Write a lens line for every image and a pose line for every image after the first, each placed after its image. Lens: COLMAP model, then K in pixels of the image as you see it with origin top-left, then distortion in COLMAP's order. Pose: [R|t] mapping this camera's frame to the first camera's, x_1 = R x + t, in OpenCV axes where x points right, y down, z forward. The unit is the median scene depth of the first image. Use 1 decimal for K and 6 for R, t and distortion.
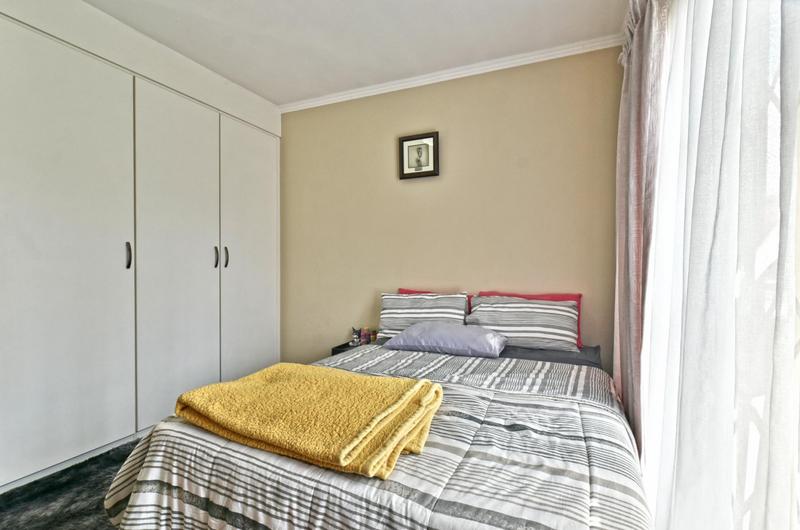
lens RADIAL K [[359.7, 0, 397.6], [0, 359.7, 266.7], [0, 0, 1]] dist [0.007980, 0.000401]
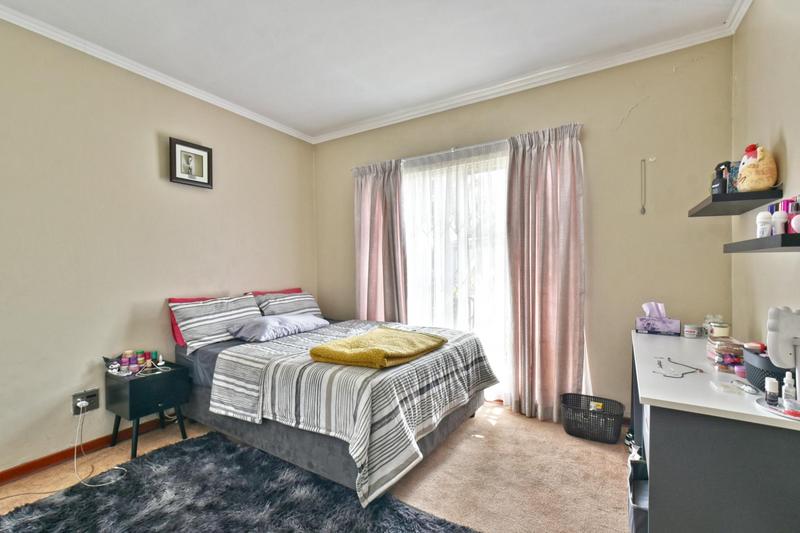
lens RADIAL K [[359.7, 0, 397.9], [0, 359.7, 264.7], [0, 0, 1]] dist [0.007980, 0.000401]
pose [[0.109130, -0.007069, 0.994002, -0.896975], [0.039751, 0.999206, 0.002742, -0.006056], [-0.993232, 0.039214, 0.109324, 0.334309]]
